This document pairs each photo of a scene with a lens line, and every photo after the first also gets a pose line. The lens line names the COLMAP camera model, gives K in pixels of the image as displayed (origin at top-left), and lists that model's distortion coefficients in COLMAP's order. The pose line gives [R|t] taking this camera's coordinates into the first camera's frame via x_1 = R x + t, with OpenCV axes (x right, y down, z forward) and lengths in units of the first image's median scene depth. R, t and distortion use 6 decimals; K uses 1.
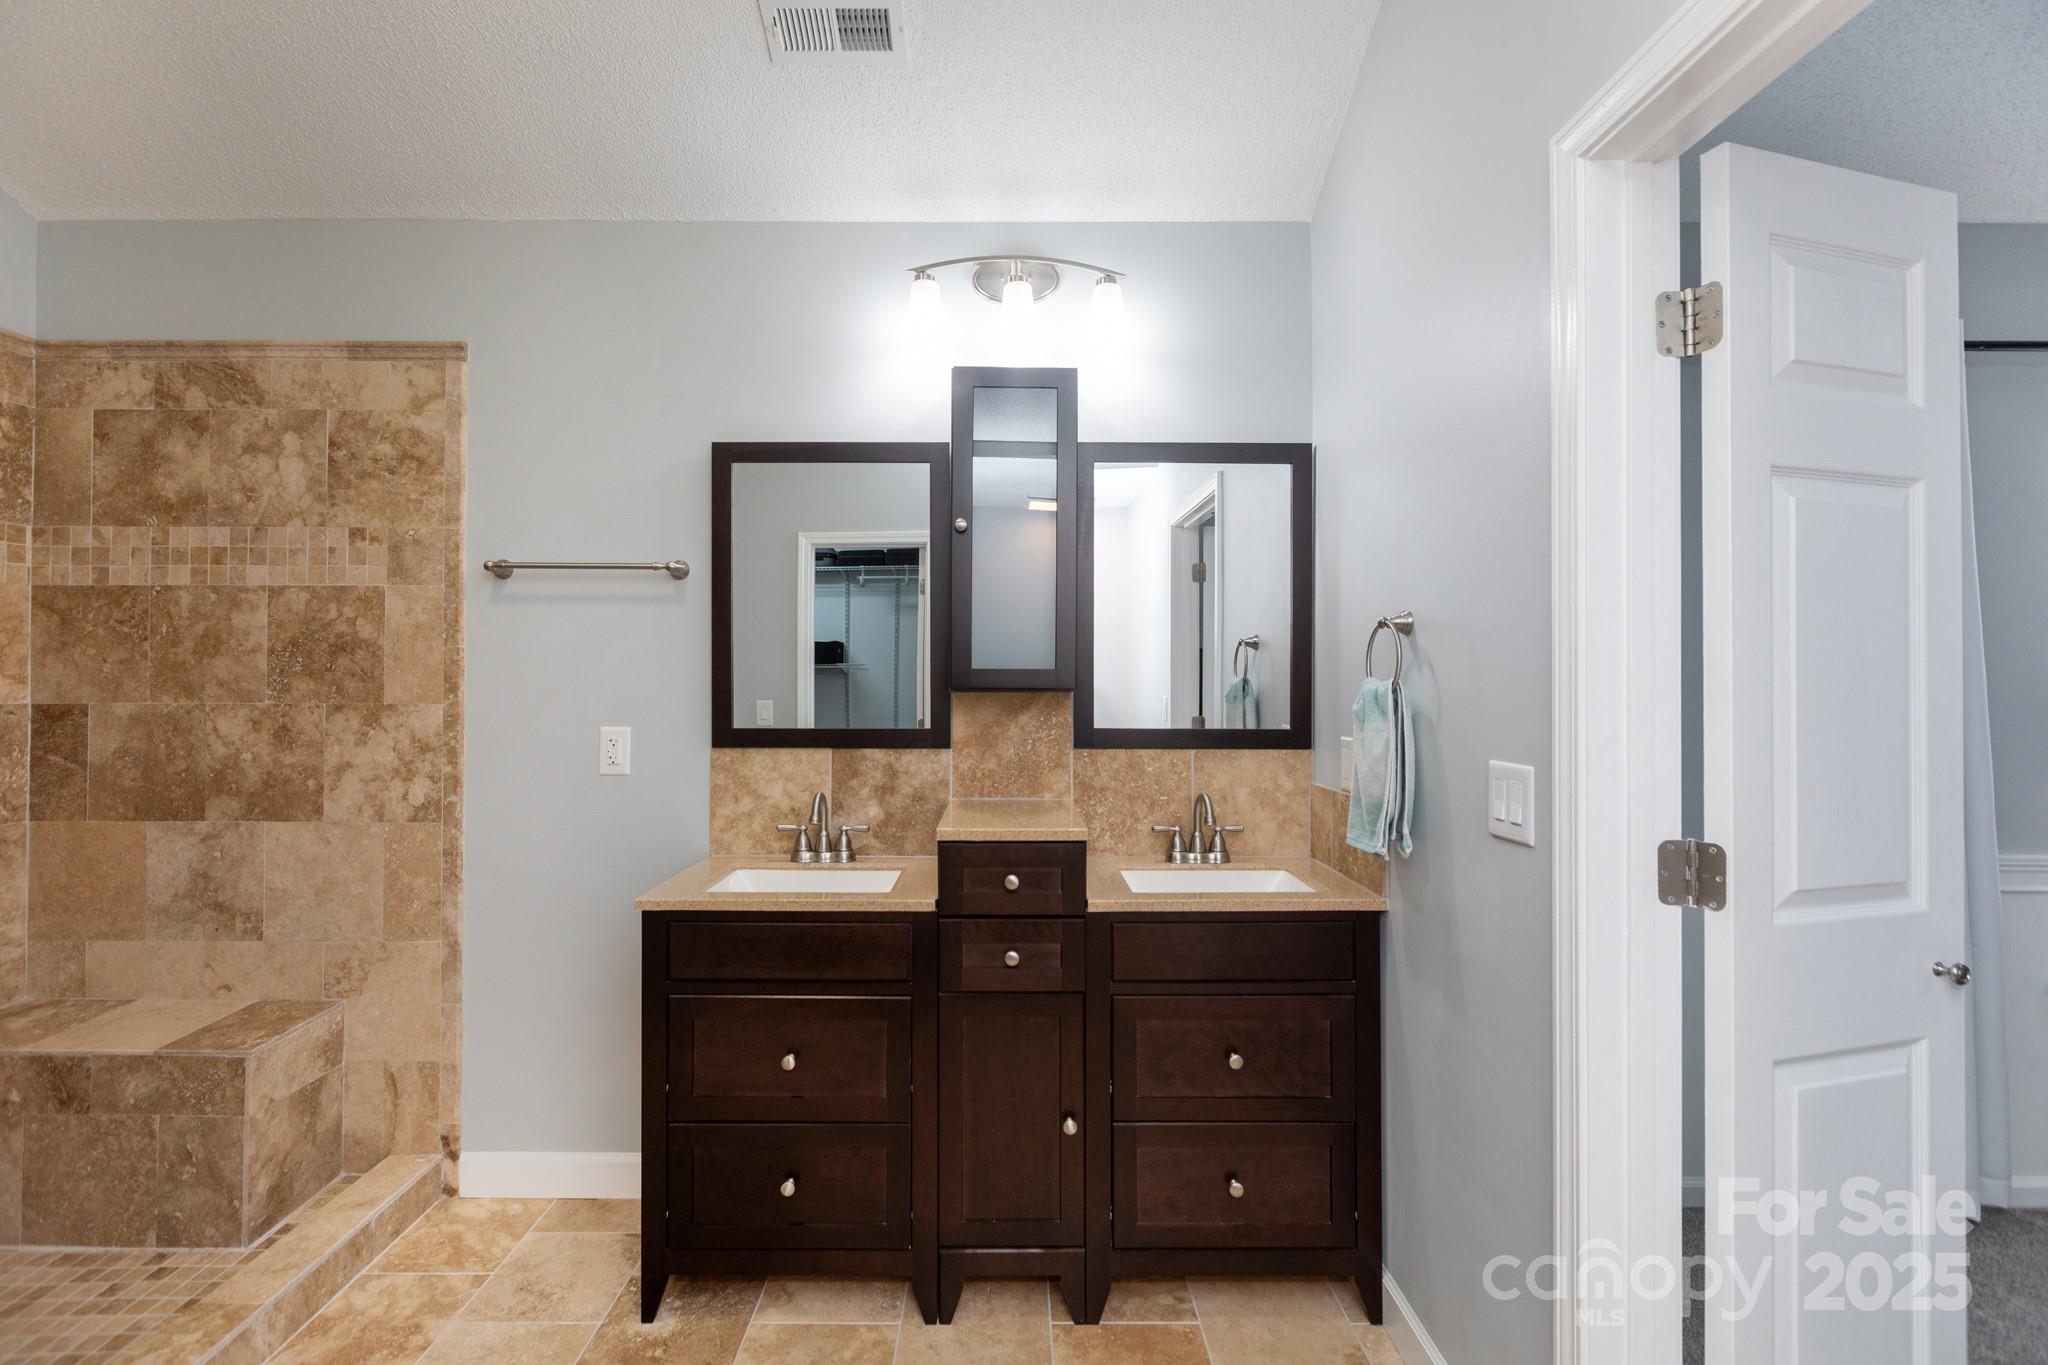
lens RADIAL K [[918.9, 0, 1008.2], [0, 918.9, 679.1], [0, 0, 1]] dist [-0.000931, 0.000691]
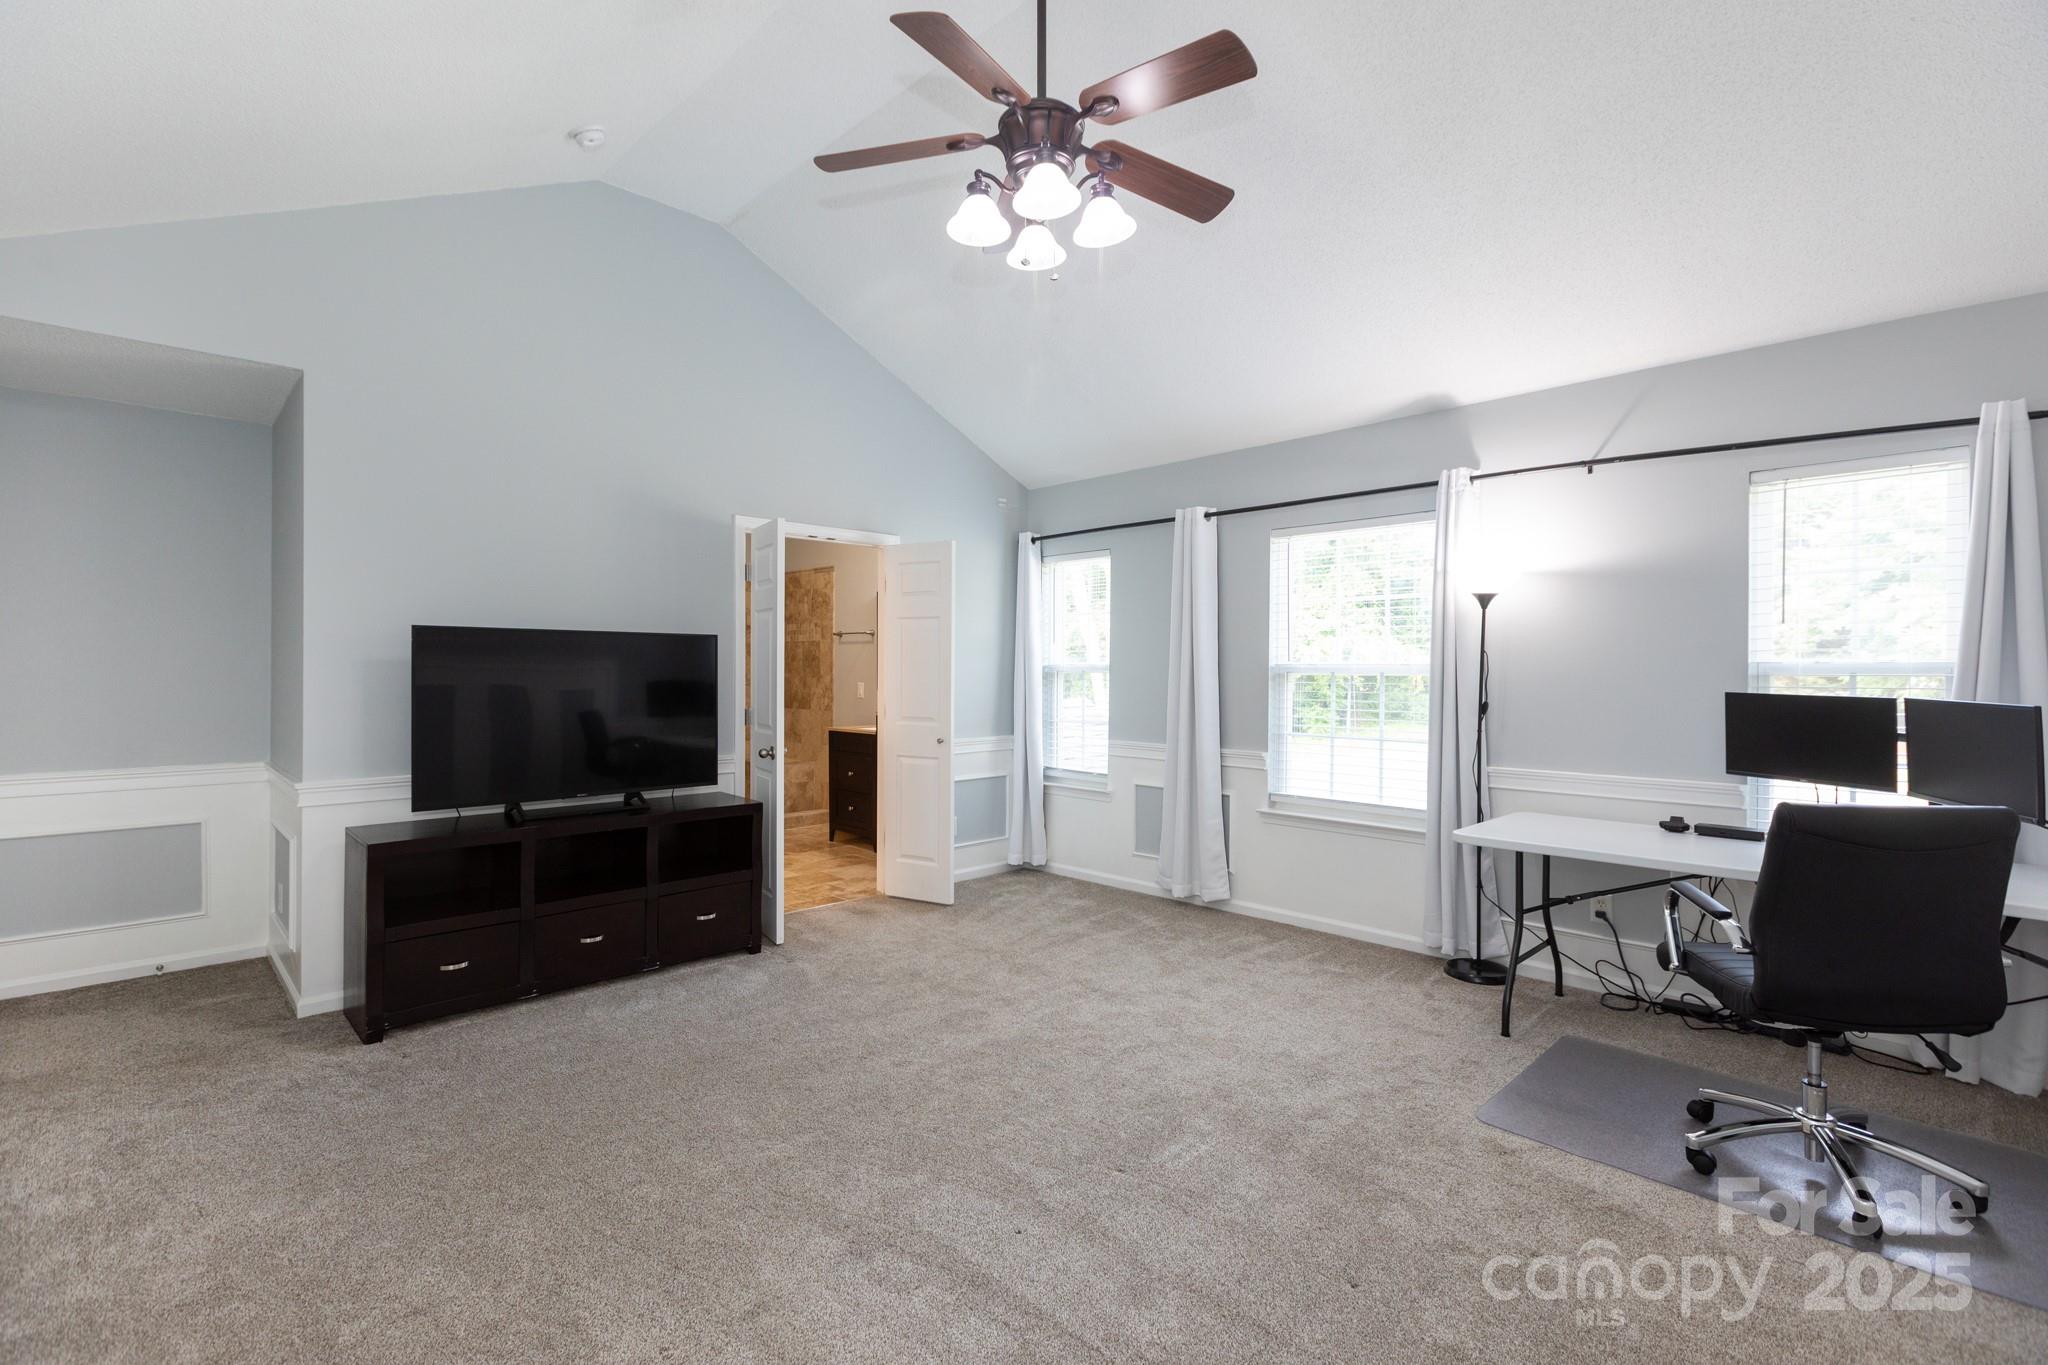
lens RADIAL K [[918.9, 0, 1032.6], [0, 918.9, 689.5], [0, 0, 1]] dist [-0.000931, 0.000691]
pose [[0.710162, 0.012043, -0.703935, 2.242205], [0.002498, 0.999804, 0.019624, 0.015046], [0.704034, -0.015695, 0.709993, -0.843406]]
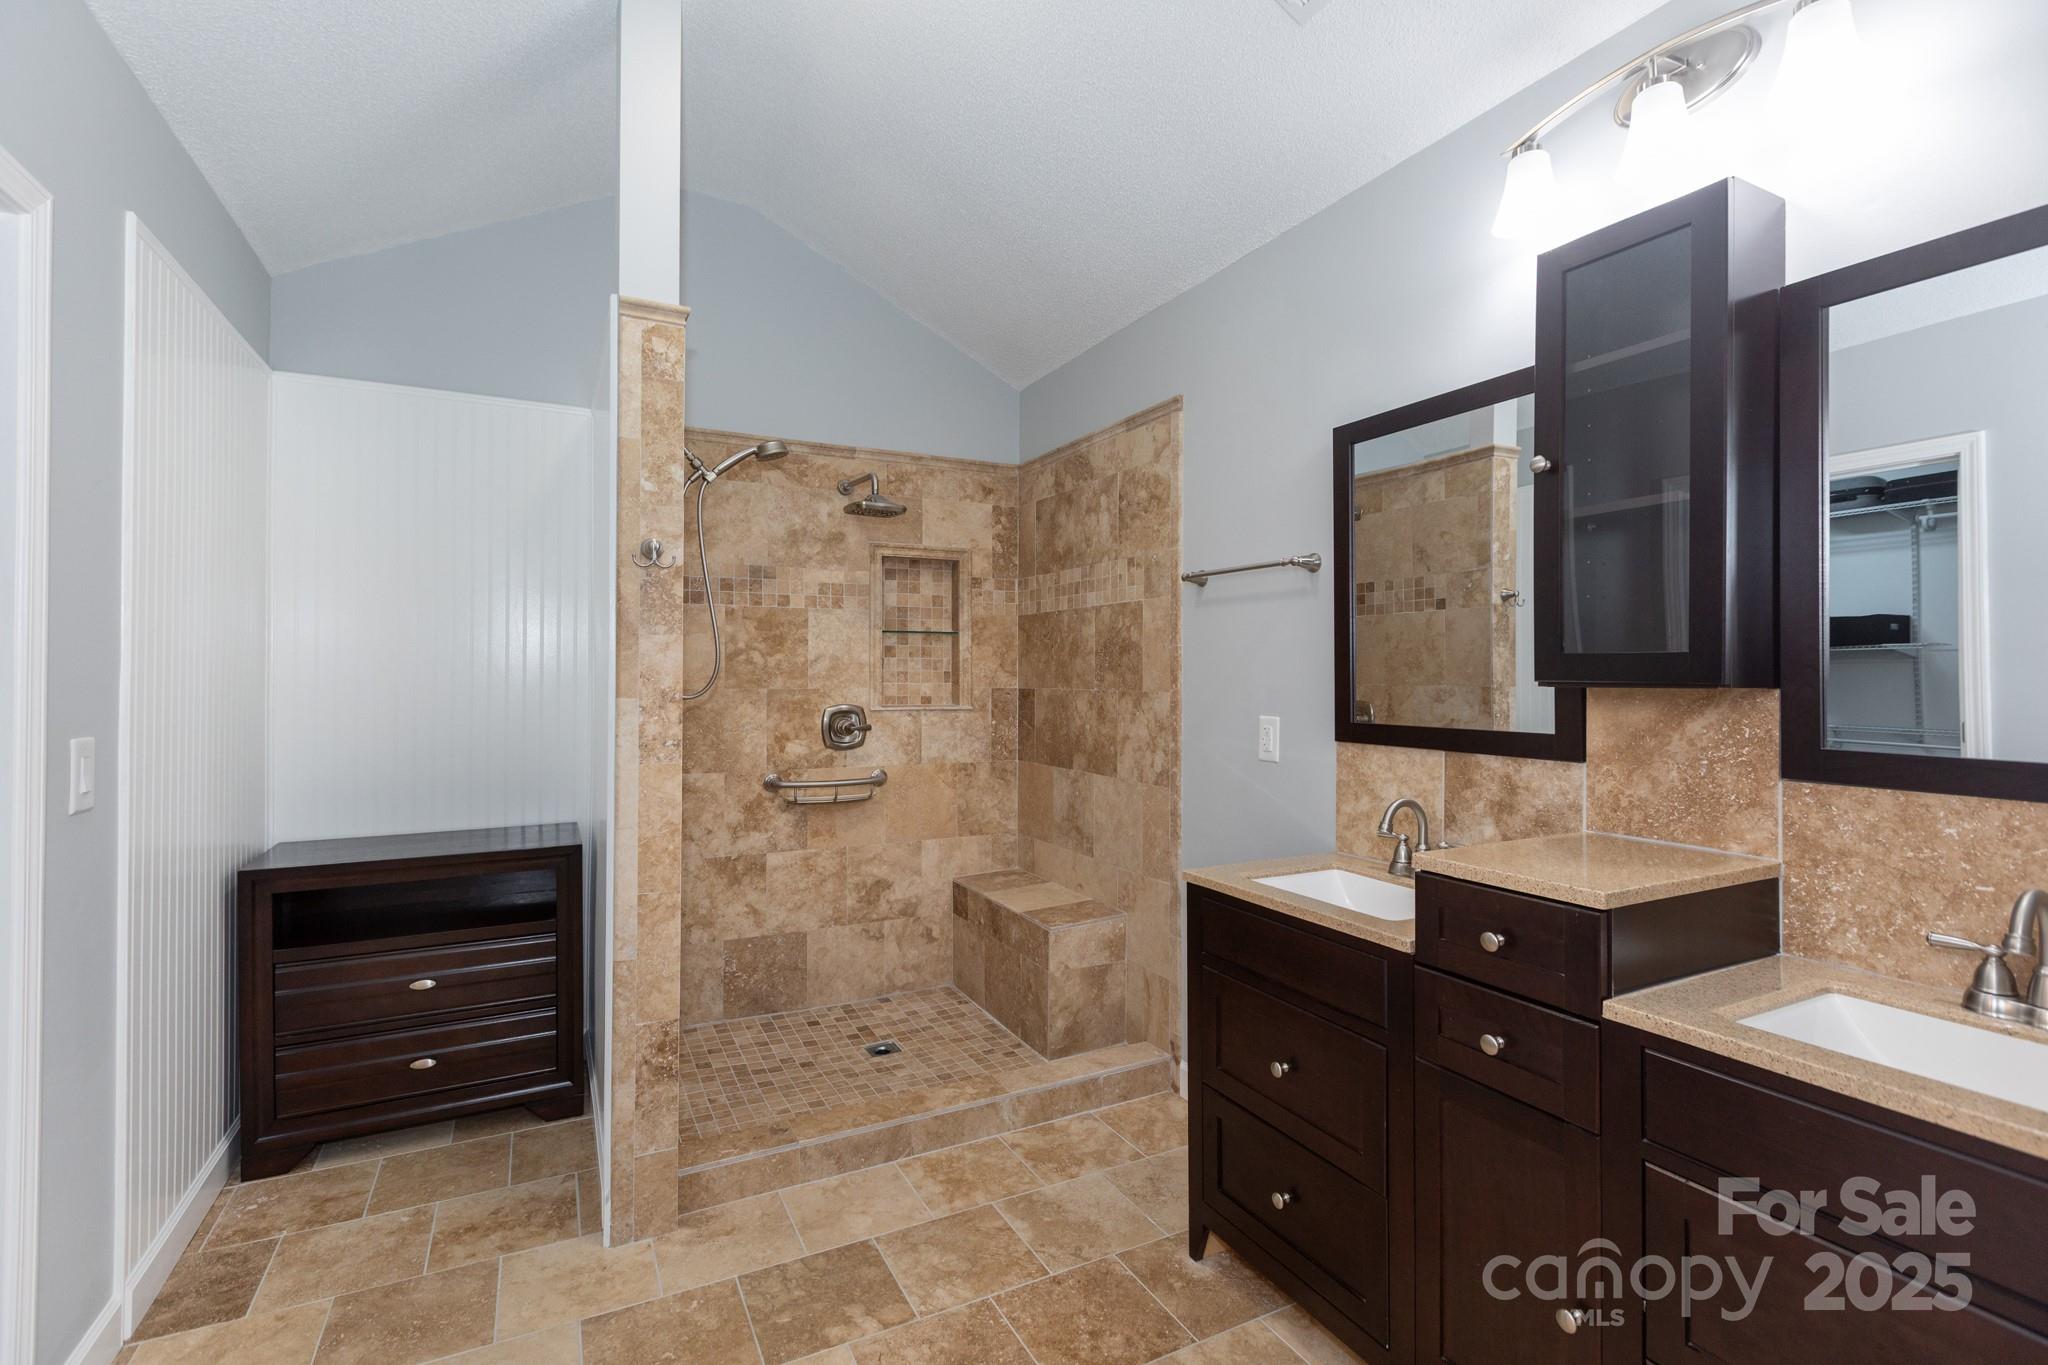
lens RADIAL K [[918.9, 0, 1015.7], [0, 918.9, 674.2], [0, 0, 1]] dist [-0.000931, 0.000691]
pose [[0.450484, -0.001971, -0.892782, 0.395086], [0.006632, 0.999977, 0.001139, -0.000038], [0.892760, -0.006434, 0.450487, 0.257219]]
